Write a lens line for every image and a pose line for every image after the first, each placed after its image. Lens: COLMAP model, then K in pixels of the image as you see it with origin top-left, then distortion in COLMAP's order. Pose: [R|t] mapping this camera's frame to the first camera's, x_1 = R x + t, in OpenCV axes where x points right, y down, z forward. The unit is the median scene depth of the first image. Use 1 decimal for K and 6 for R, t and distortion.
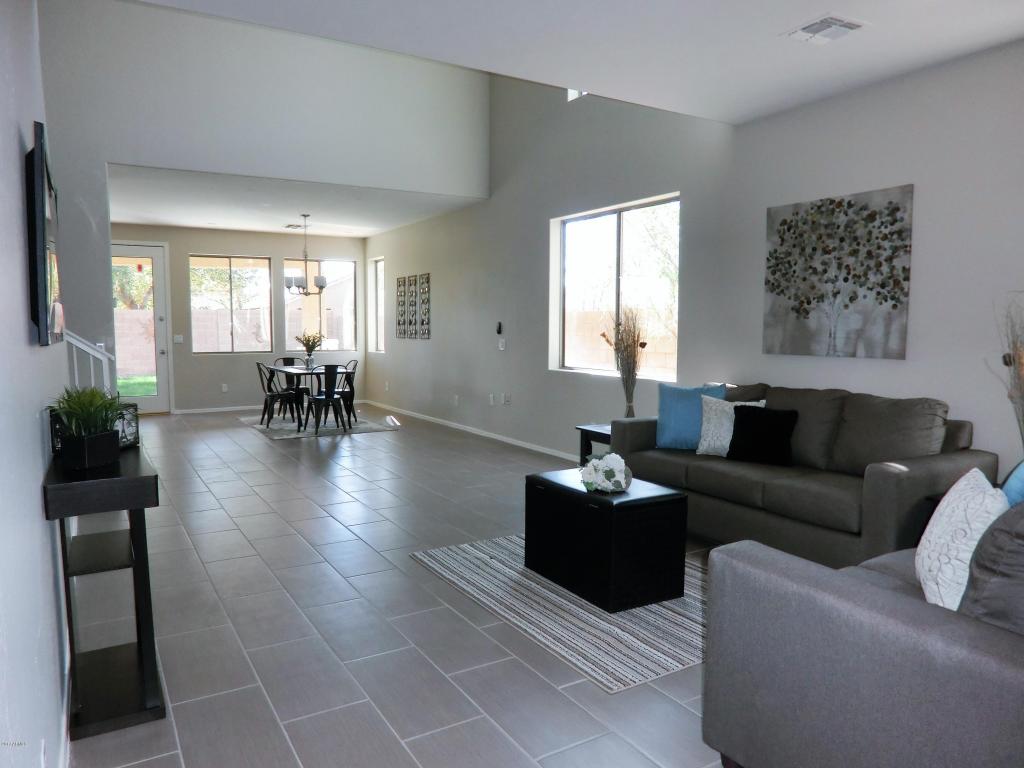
lens RADIAL K [[705.3, 0, 509.6], [0, 705.3, 386.5], [0, 0, 1]] dist [-0.058503, 0.039631]
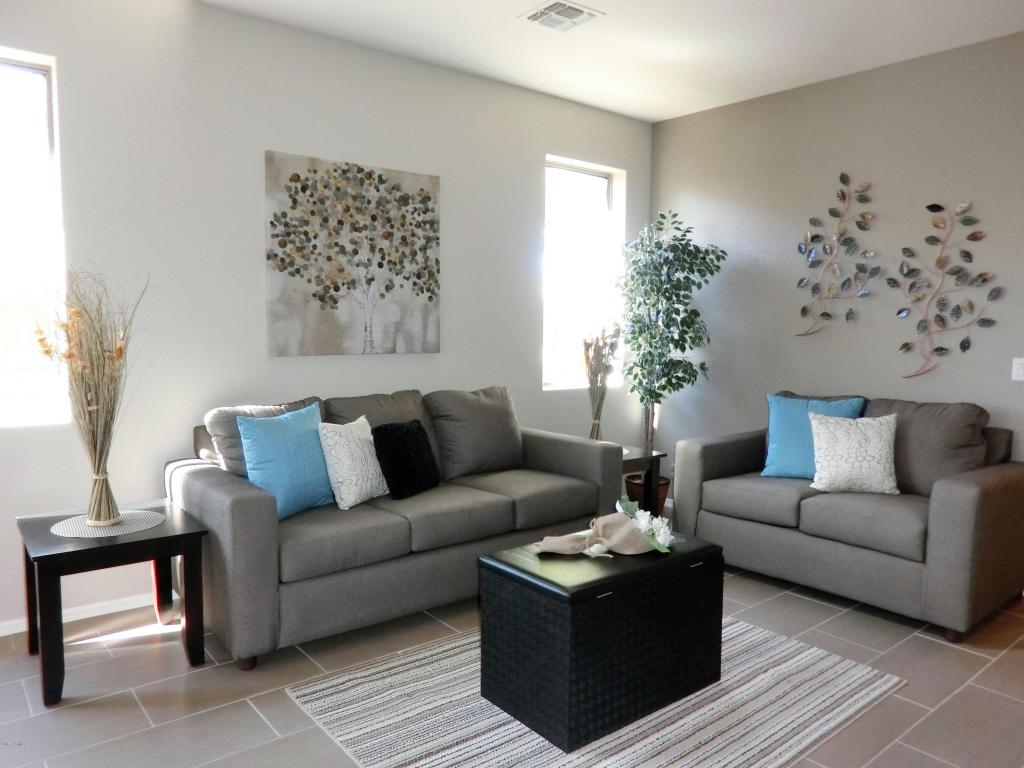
lens RADIAL K [[733.6, 0, 512.0], [0, 733.6, 384.0], [0, 0, 1]] dist [-0.062516, 0.055756]
pose [[-0.139552, -0.090094, 0.986108, -0.424074], [0.072417, 0.992257, 0.100904, -0.080391], [-0.987563, 0.085492, -0.131947, 0.904652]]
